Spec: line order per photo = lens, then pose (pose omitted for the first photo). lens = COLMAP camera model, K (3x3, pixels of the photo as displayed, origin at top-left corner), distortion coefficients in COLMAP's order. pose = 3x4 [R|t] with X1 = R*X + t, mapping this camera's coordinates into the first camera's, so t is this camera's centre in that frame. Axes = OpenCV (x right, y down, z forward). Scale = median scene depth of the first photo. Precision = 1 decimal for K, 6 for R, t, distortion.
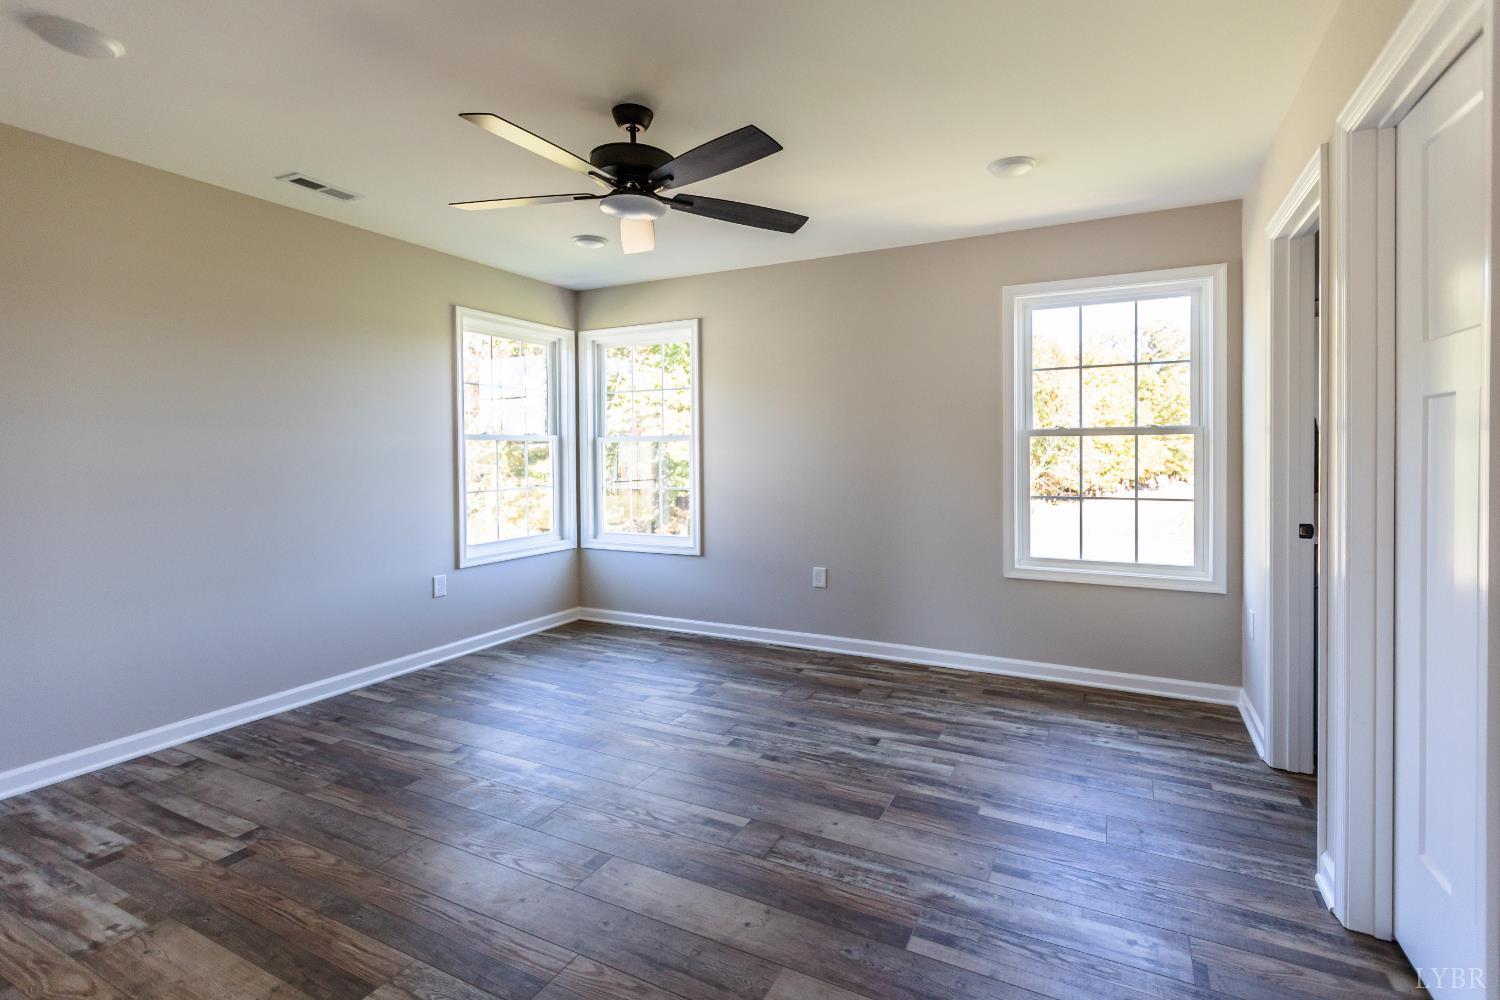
lens RADIAL K [[685.6, 0, 795.2], [0, 685.6, 445.6], [0, 0, 1]] dist [0.009723, -0.002261]
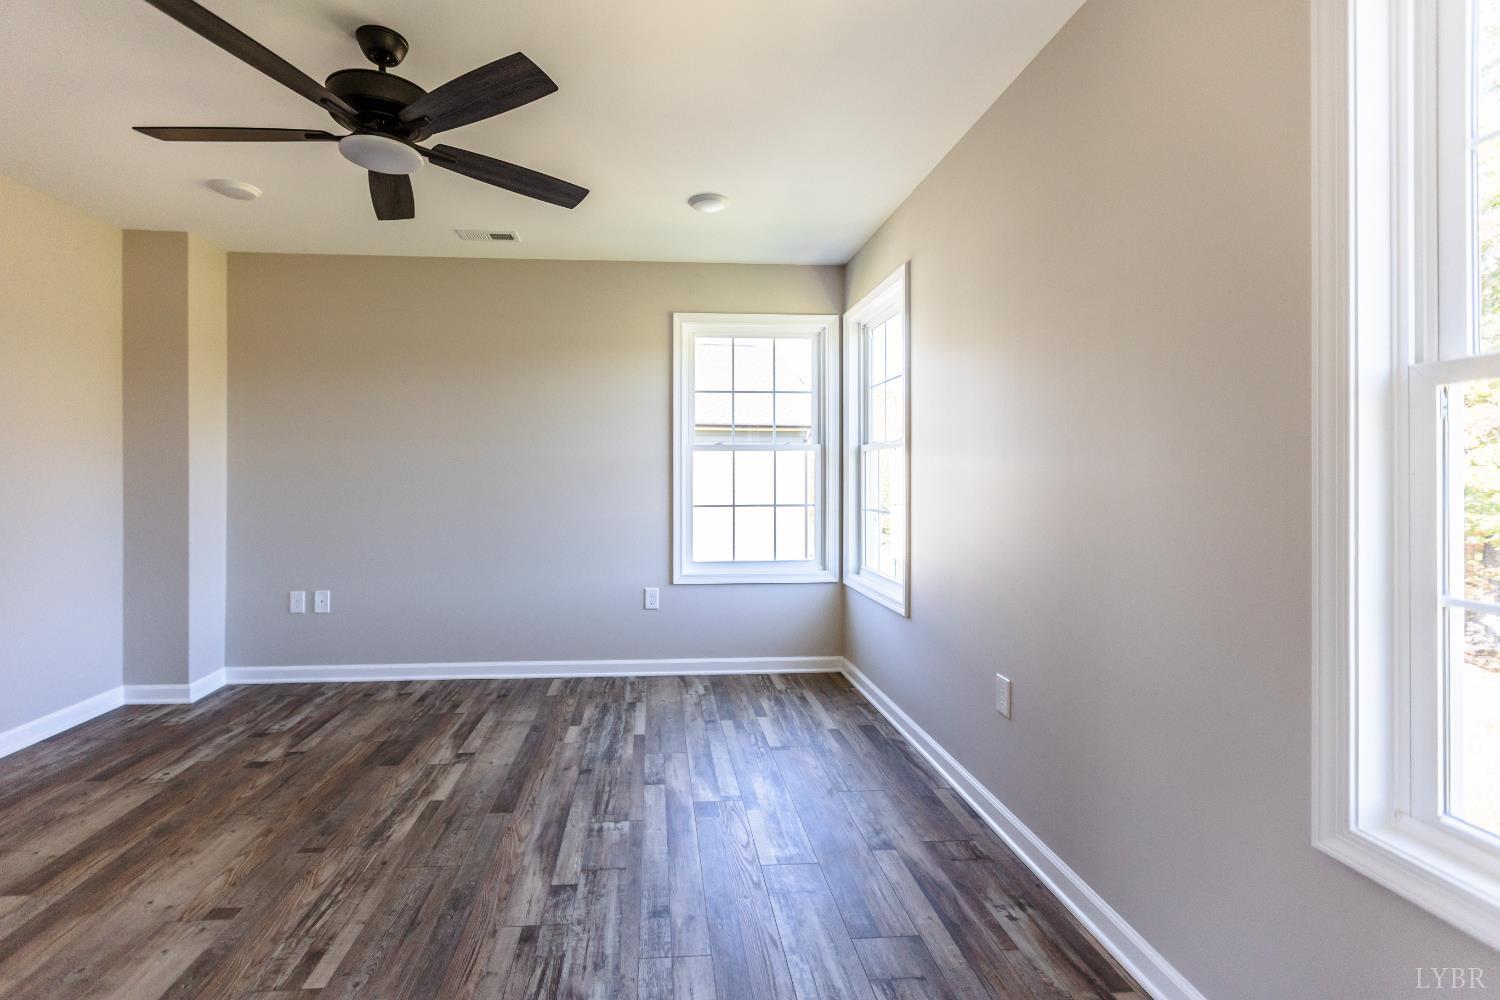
lens RADIAL K [[713.4, 0, 706.3], [0, 713.4, 472.5], [0, 0, 1]] dist [0.008934, -0.000792]
pose [[0.486817, -0.002144, -0.873501, 0.548983], [0.007881, 0.999967, 0.001938, 0.025781], [0.873468, -0.007827, 0.486818, 0.732082]]
